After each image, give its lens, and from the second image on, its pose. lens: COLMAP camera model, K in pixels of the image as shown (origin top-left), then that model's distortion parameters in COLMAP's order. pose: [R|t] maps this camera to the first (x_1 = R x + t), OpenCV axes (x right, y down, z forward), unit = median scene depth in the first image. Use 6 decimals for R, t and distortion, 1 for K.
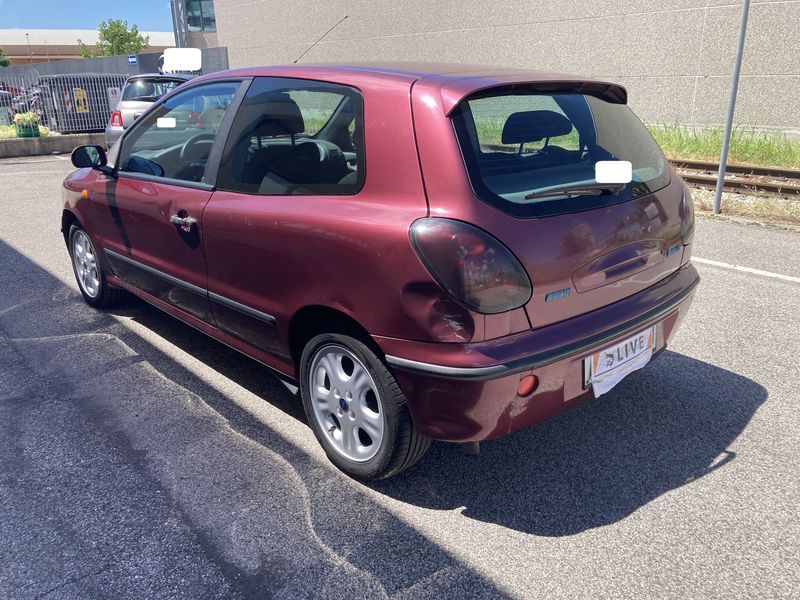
lens RADIAL K [[659.2, 0, 404.6], [0, 659.2, 314.2], [0, 0, 1]] dist [0.011493, 0.003203]
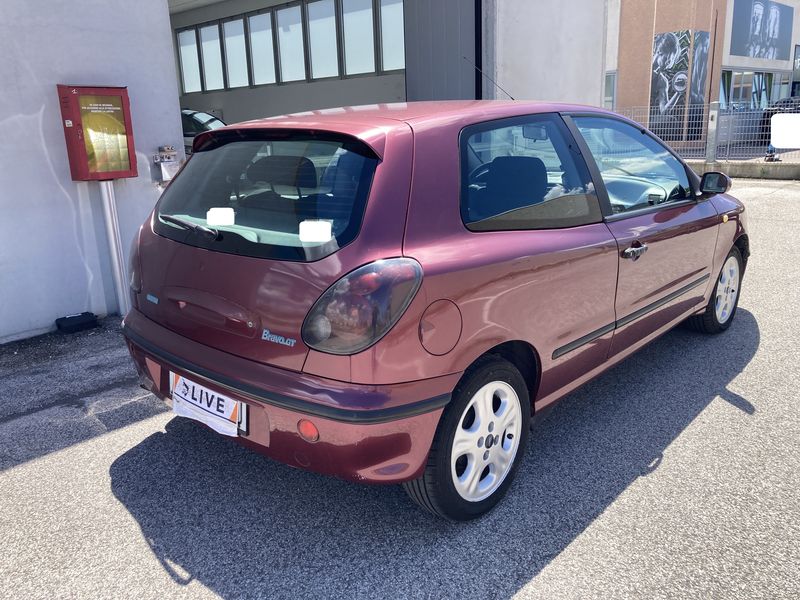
lens RADIAL K [[657.6, 0, 399.6], [0, 657.6, 298.1], [0, 0, 1]] dist [0.020040, -0.006766]
pose [[0.076233, 0.274157, -0.958659, 1.188682], [-0.309541, 0.920460, 0.238618, -0.385709], [0.947825, 0.278553, 0.155033, 1.014956]]
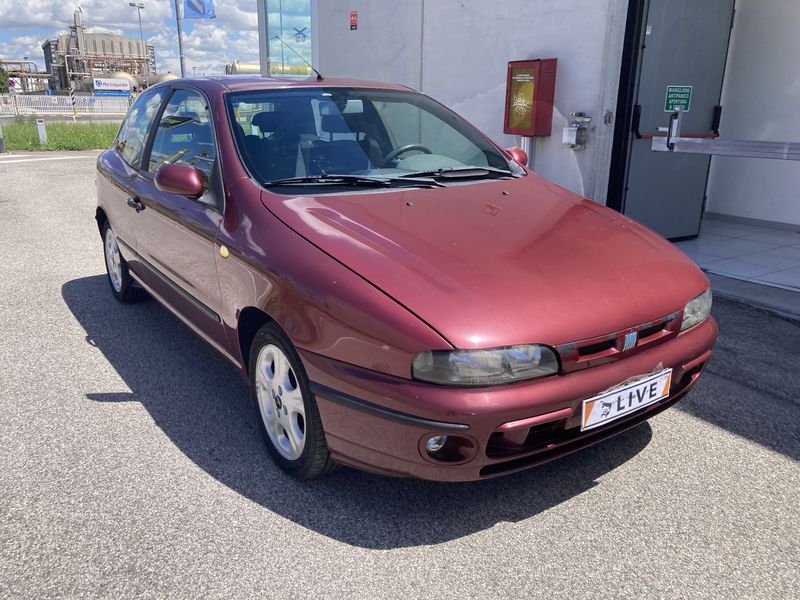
lens RADIAL K [[658.7, 0, 398.3], [0, 658.7, 312.1], [0, 0, 1]] dist [0.002365, 0.000121]
pose [[-0.988312, -0.037810, 0.147681, -0.599269], [0.060281, 0.792867, 0.606406, -0.922096], [-0.140020, 0.608221, -0.781320, 2.641662]]
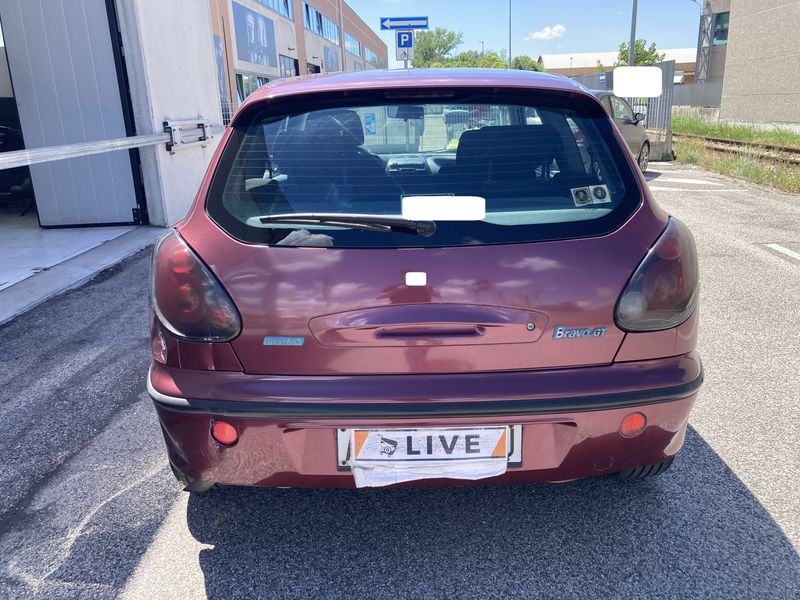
lens RADIAL K [[657.6, 0, 399.6], [0, 657.6, 298.1], [0, 0, 1]] dist [0.020040, -0.006766]
pose [[0.738591, 0.182700, -0.648925, 0.712166], [-0.211292, 0.976813, 0.034527, -0.117712], [0.640186, 0.111611, 0.760069, 0.366976]]
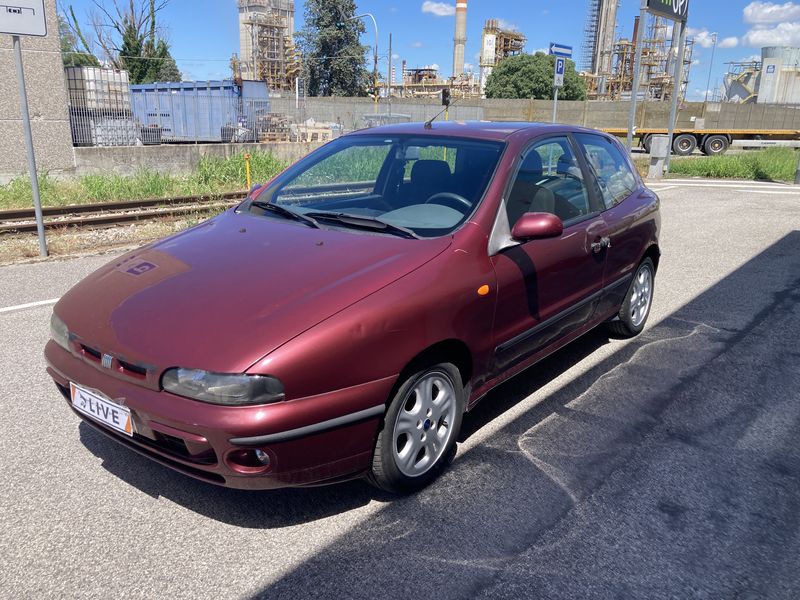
lens RADIAL K [[652.6, 0, 388.0], [0, 652.6, 307.7], [0, 0, 1]] dist [0.012150, 0.006227]
pose [[-0.153940, -0.264116, 0.952127, -1.675695], [0.323147, 0.897165, 0.301117, -0.604423], [-0.933744, 0.354031, -0.052761, 1.648440]]
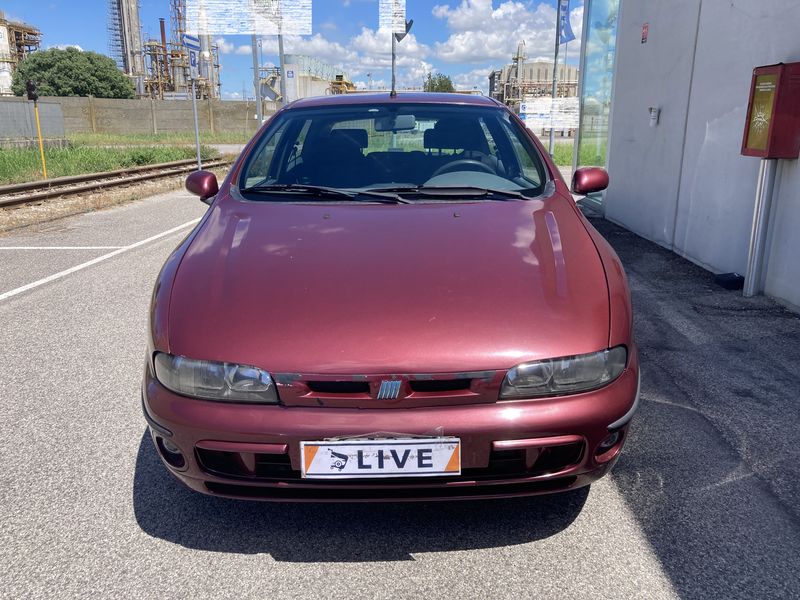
lens RADIAL K [[655.5, 0, 400.9], [0, 655.5, 295.6], [0, 0, 1]] dist [0.016459, -0.004559]
pose [[-0.730331, -0.158346, 0.664487, -1.202480], [0.245653, 0.846801, 0.471786, -0.785157], [-0.637394, 0.507793, -0.579547, 2.327145]]
